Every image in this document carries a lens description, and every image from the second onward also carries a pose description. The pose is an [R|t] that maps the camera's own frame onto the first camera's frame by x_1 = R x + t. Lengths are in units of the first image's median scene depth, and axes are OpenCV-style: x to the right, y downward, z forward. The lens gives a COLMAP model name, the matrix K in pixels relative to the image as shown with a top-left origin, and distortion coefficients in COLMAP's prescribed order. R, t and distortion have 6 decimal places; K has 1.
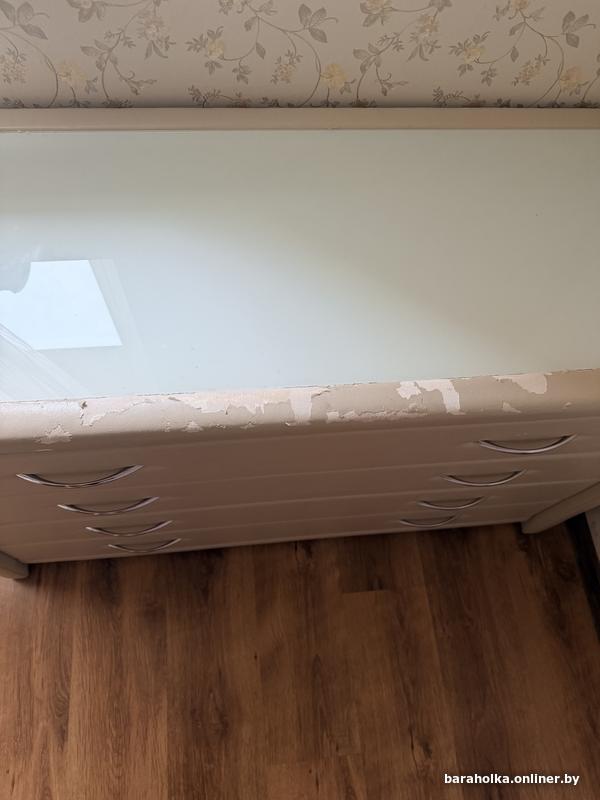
lens RADIAL K [[562.5, 0, 299.3], [0, 562.5, 402.3], [0, 0, 1]] dist [-0.006906, -0.013227]
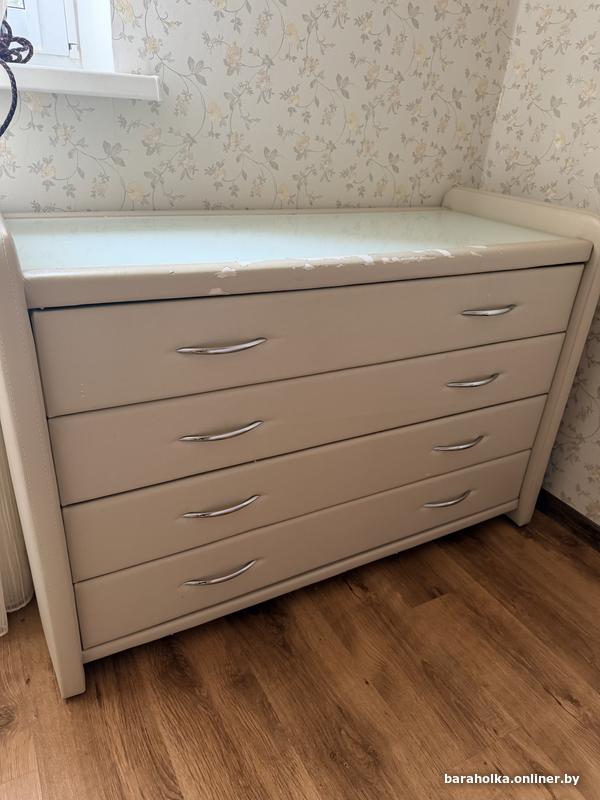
lens RADIAL K [[562.5, 0, 298.6], [0, 562.5, 403.9], [0, 0, 1]] dist [-0.006906, -0.013227]
pose [[0.920353, -0.197648, 0.337470, -0.417510], [0.360235, 0.764363, -0.534770, 0.585715], [-0.152253, 0.613746, 0.774684, 0.043452]]
